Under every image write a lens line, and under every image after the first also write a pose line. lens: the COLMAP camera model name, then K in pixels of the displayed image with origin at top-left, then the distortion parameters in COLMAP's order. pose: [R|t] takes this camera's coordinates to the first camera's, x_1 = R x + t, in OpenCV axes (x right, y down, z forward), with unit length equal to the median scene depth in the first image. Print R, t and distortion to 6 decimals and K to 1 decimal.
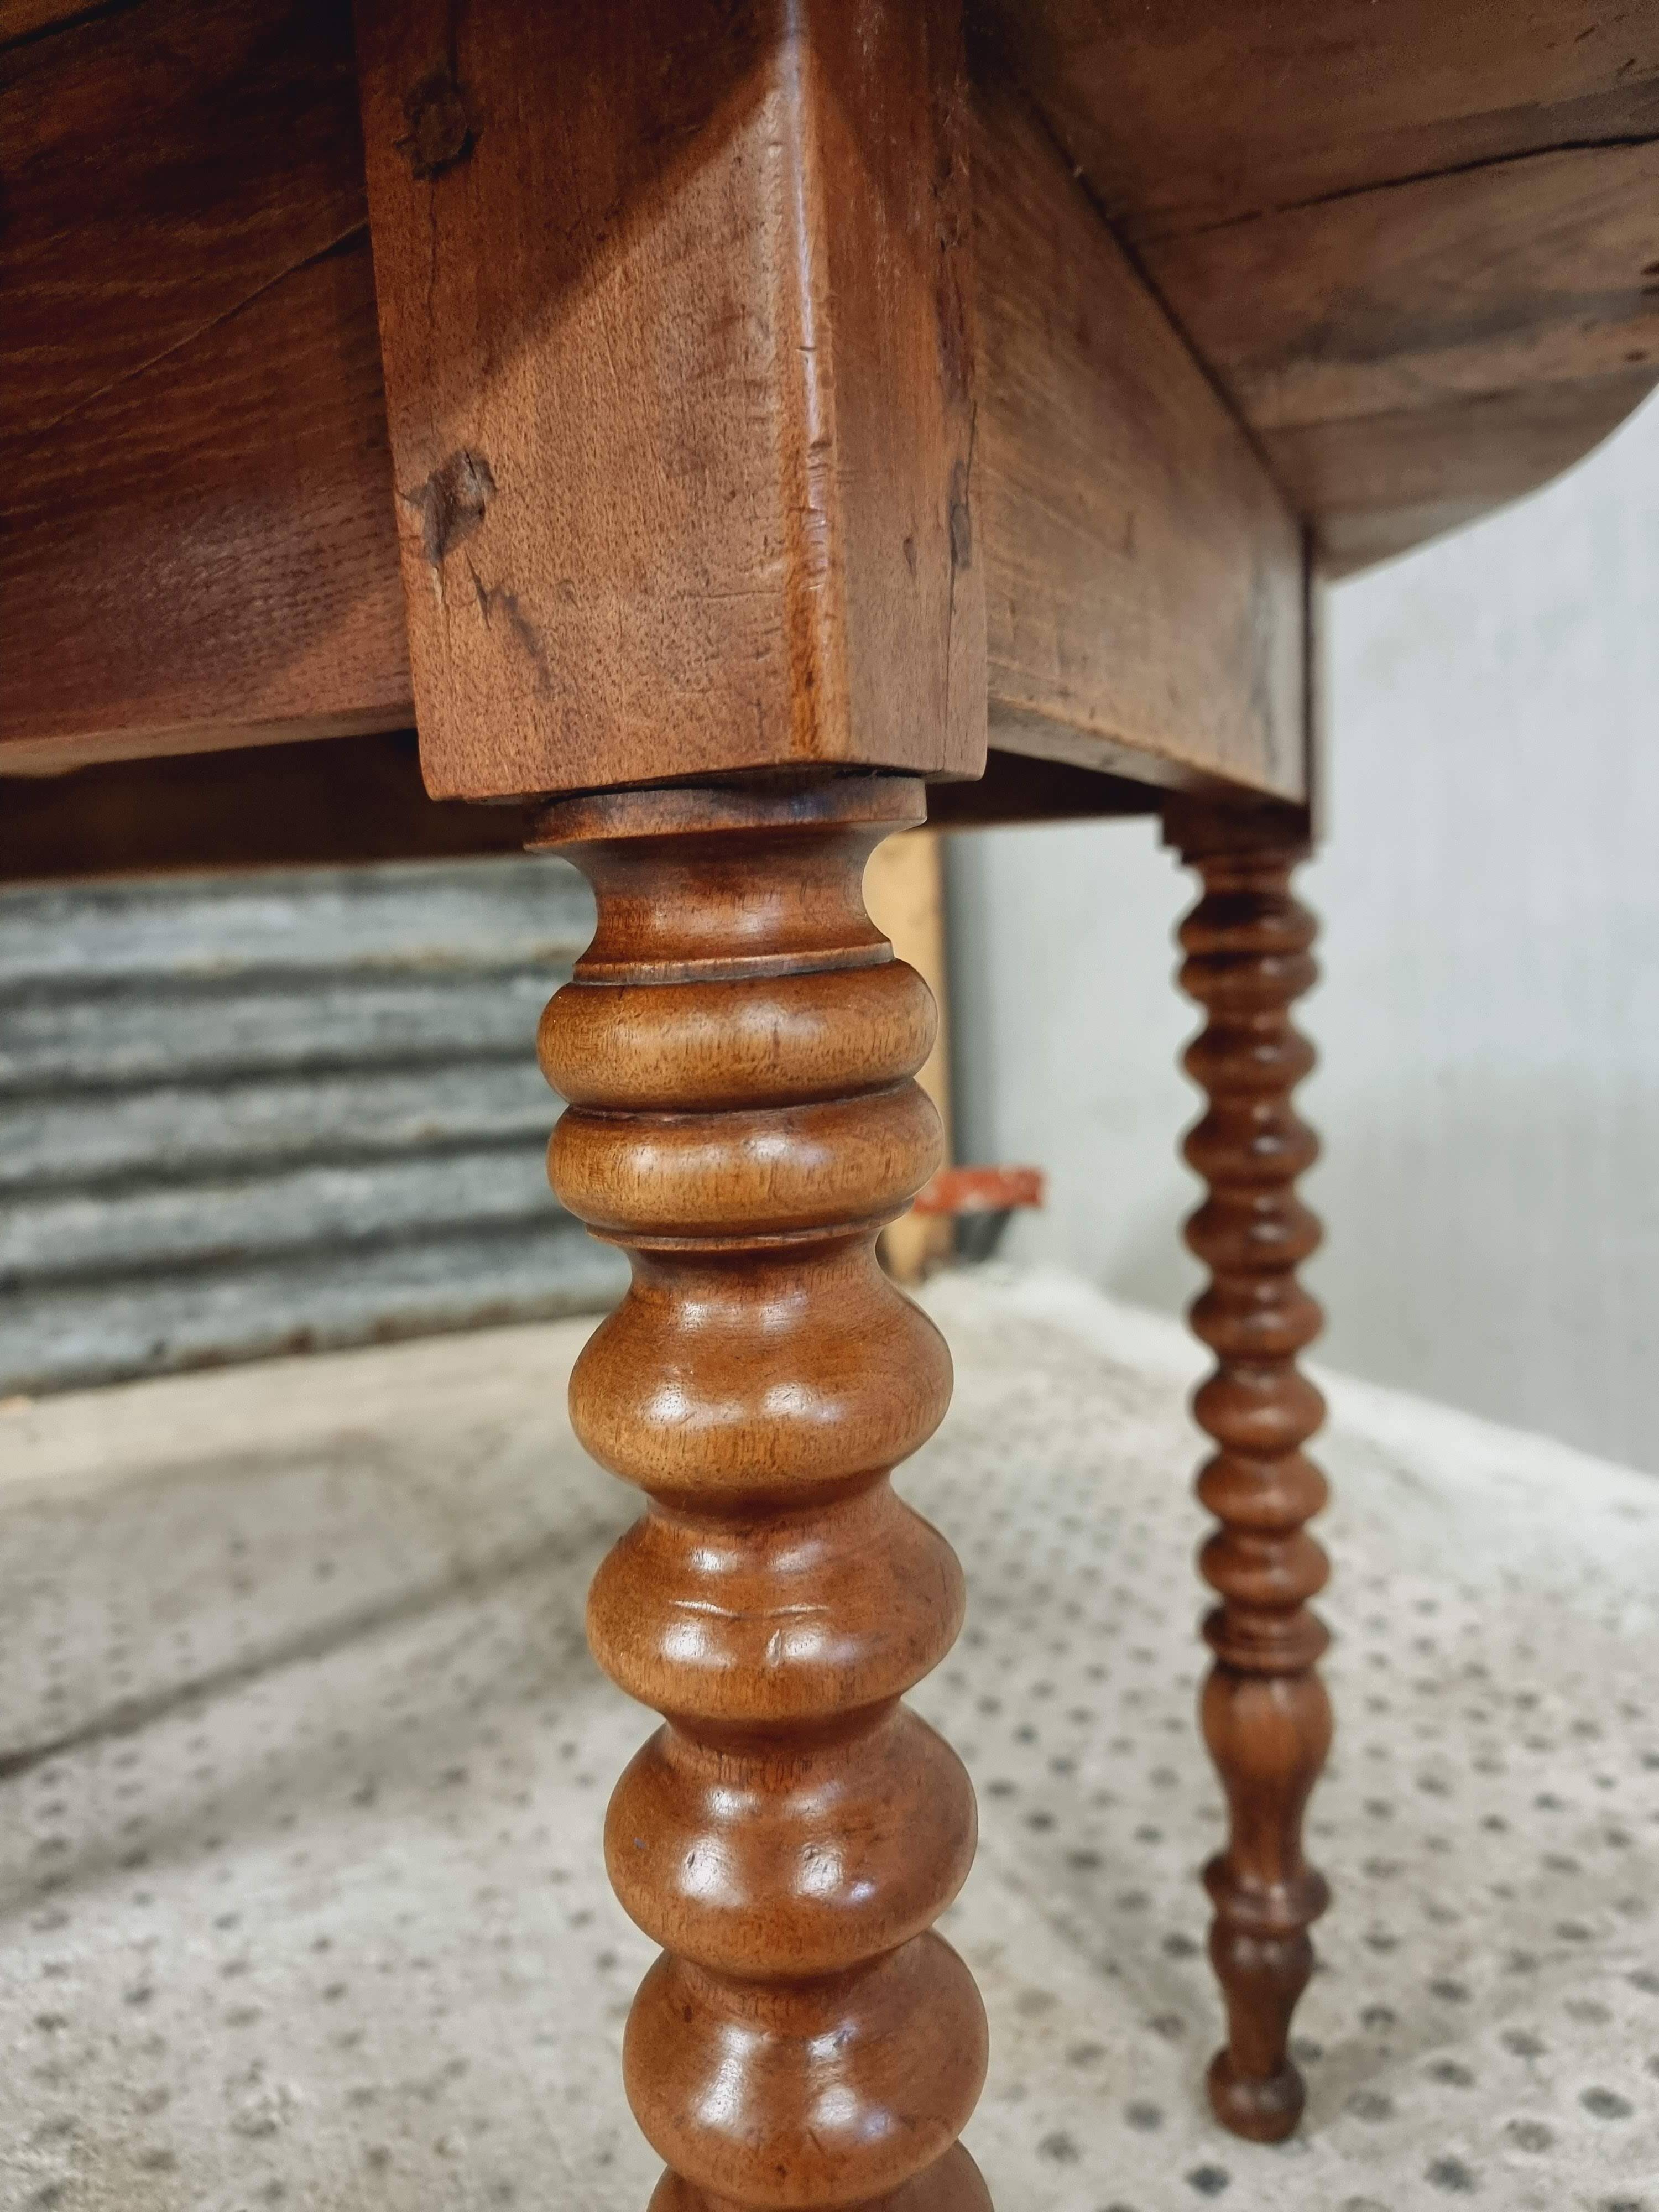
lens RADIAL K [[1581.1, 0, 797.6], [0, 1581.1, 1125.6], [0, 0, 1]] dist [0.034503, -0.047155]
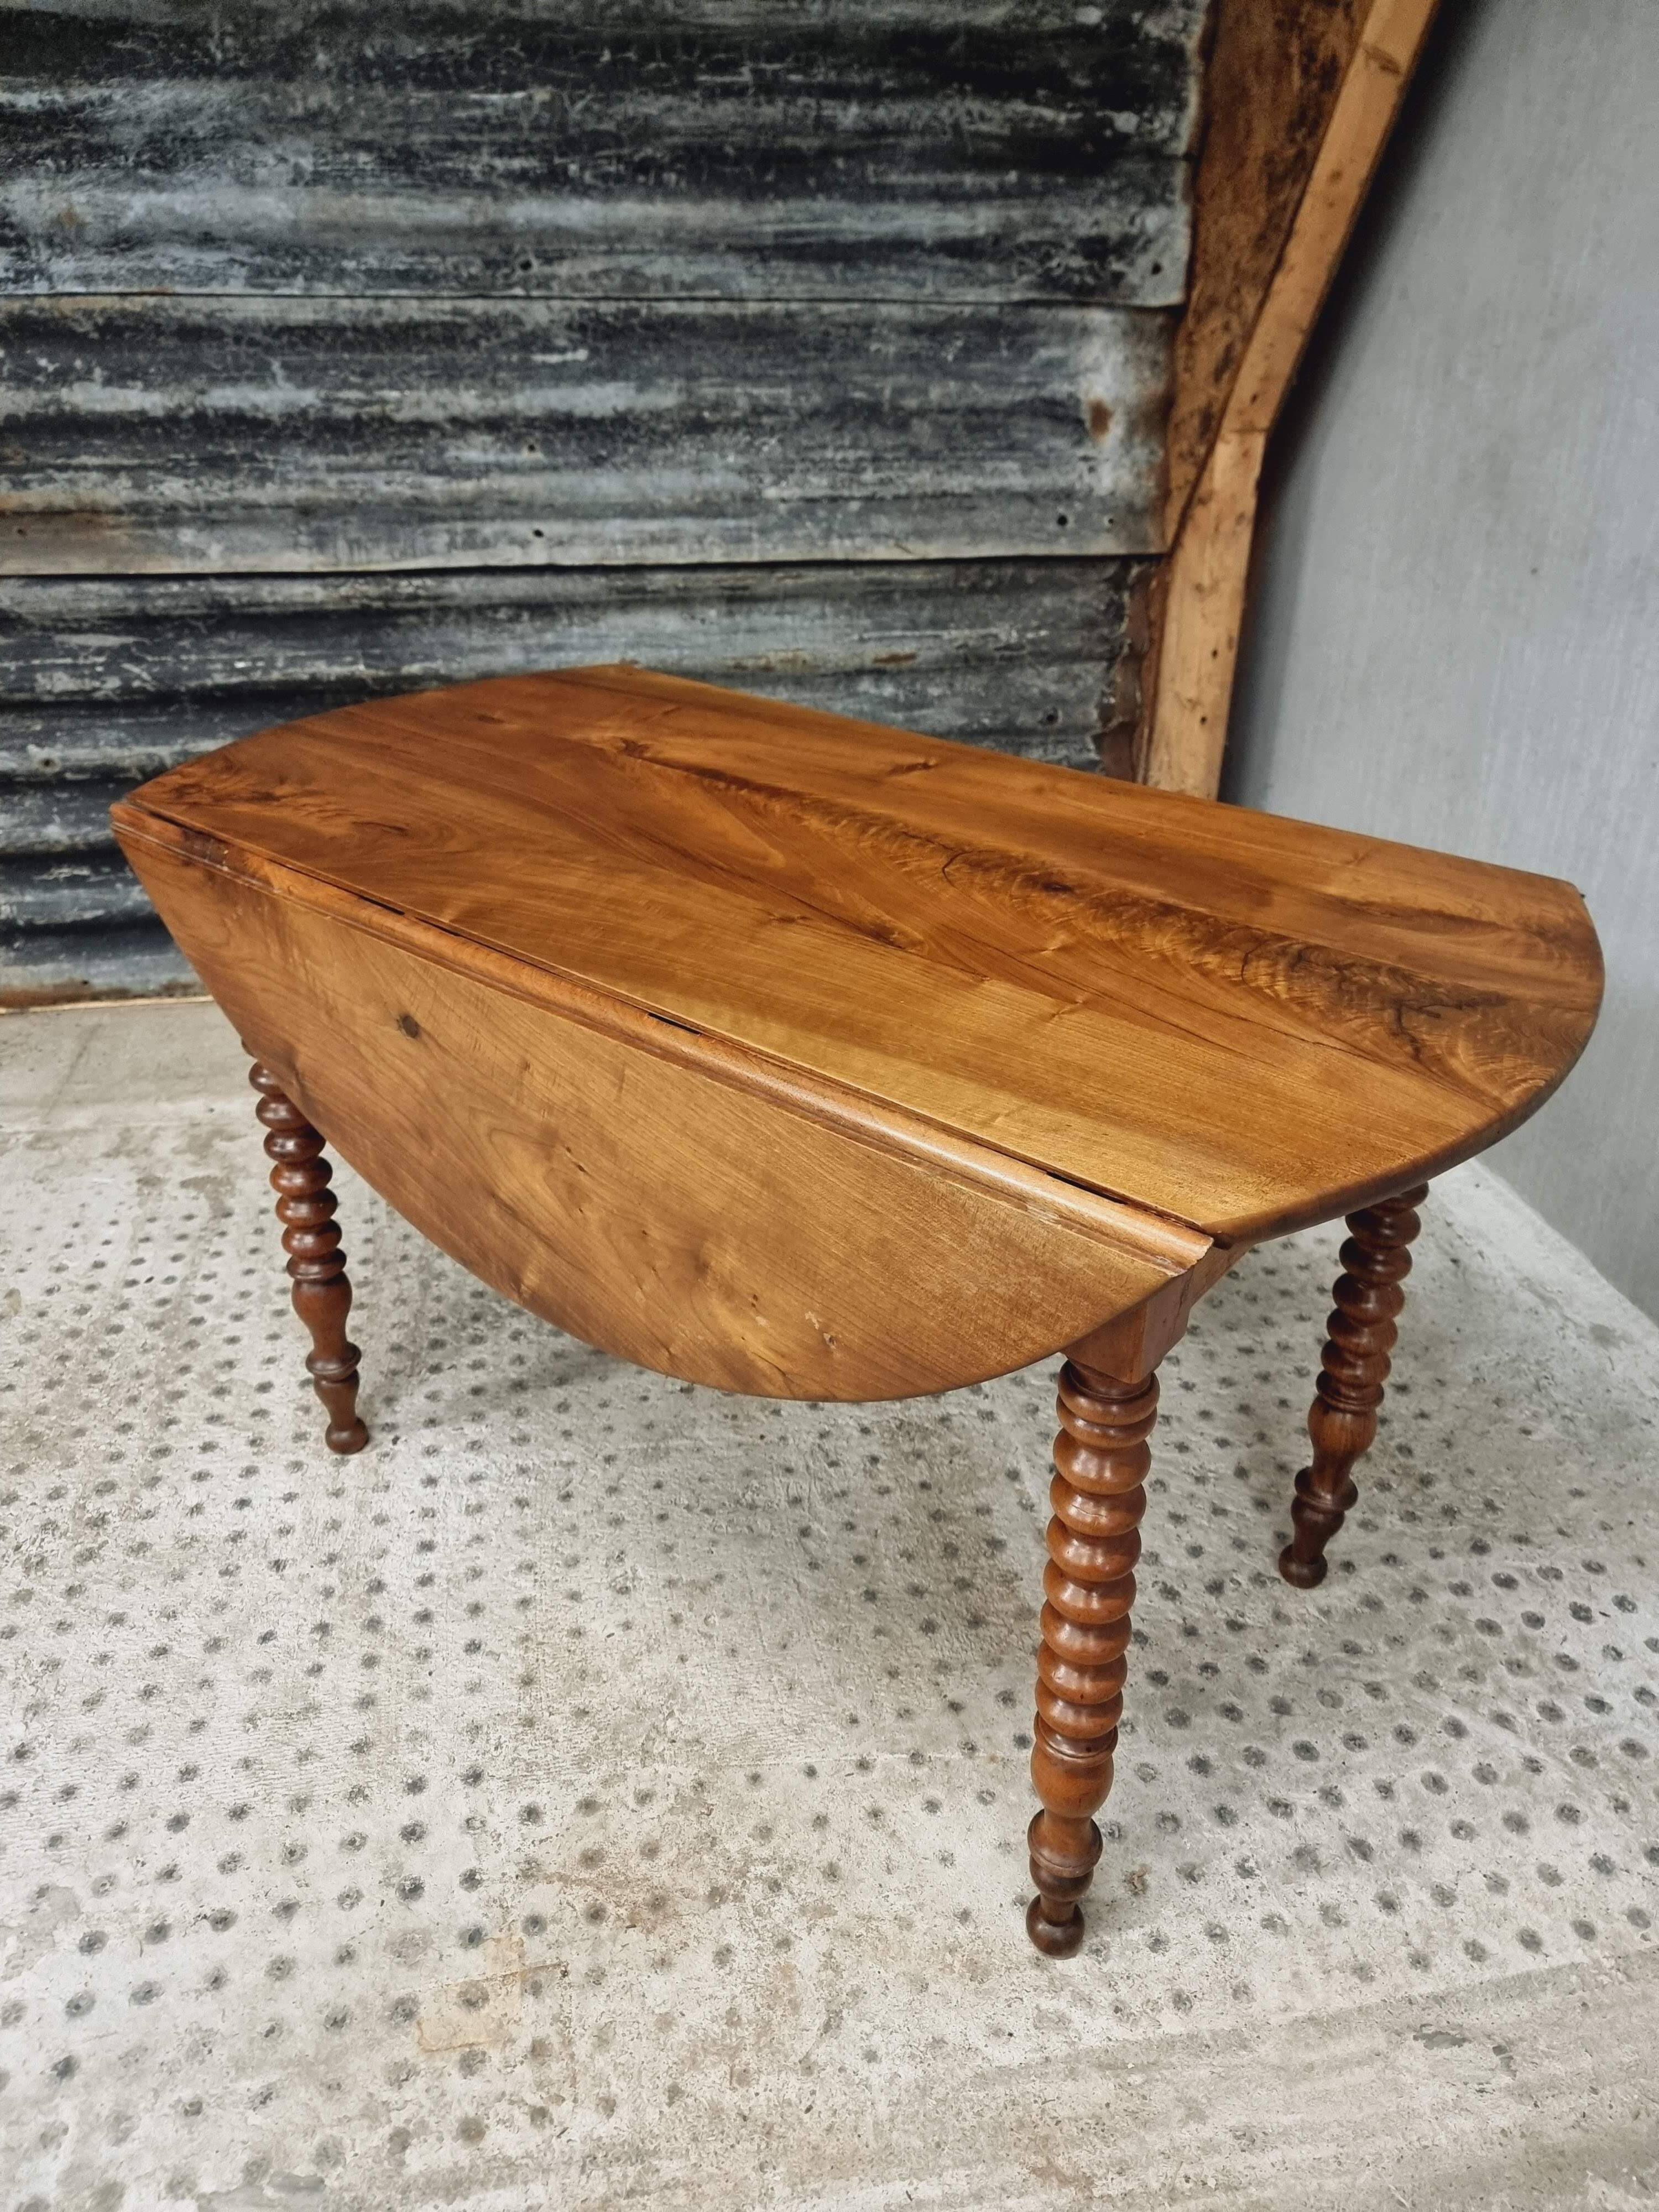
lens RADIAL K [[1535.8, 0, 800.5], [0, 1535.8, 1095.7], [0, 0, 1]] dist [0.055184, -0.046437]
pose [[0.967738, 0.163315, -0.191864, 0.115616], [-0.078764, 0.919412, 0.385329, -0.536411], [0.239332, -0.357785, 0.902613, -0.367963]]
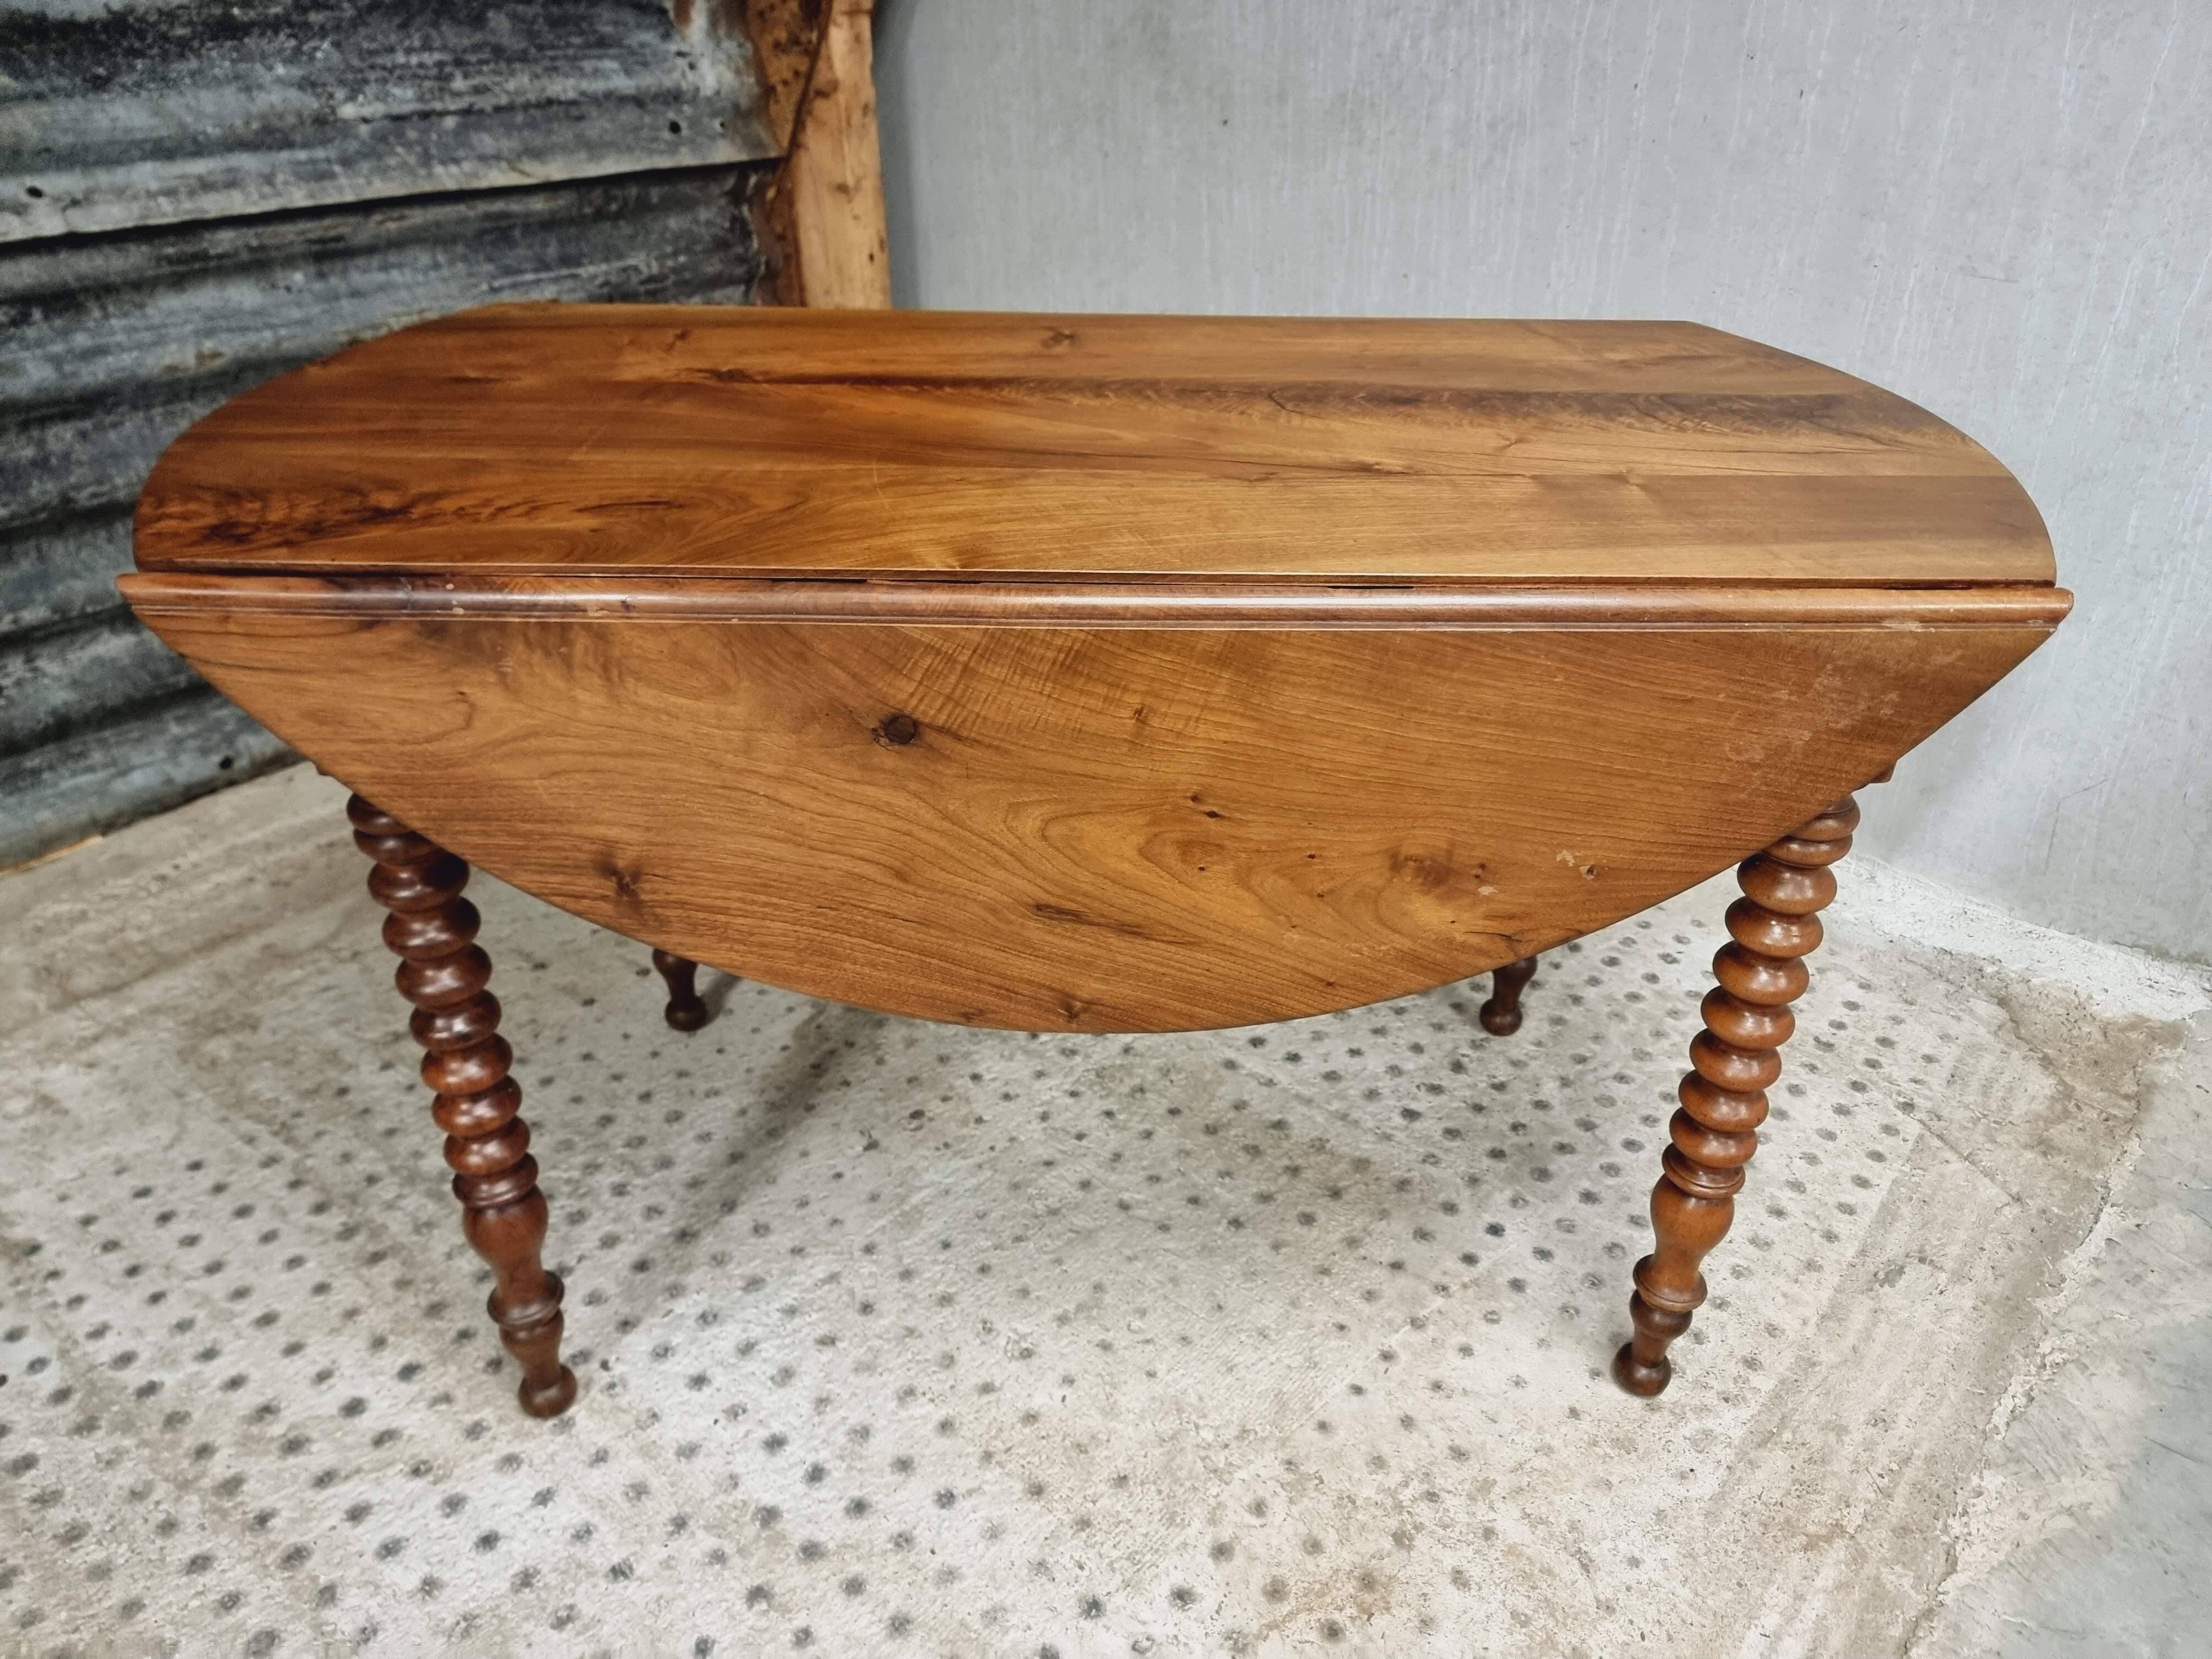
lens RADIAL K [[1535.8, 0, 1114.0], [0, 1535.8, 862.5], [0, 0, 1]] dist [0.055184, -0.046437]
pose [[0.894973, -0.183656, 0.406564, -0.623644], [0.003758, 0.914403, 0.404787, -0.399894], [-0.446104, -0.360745, 0.819057, -0.169203]]
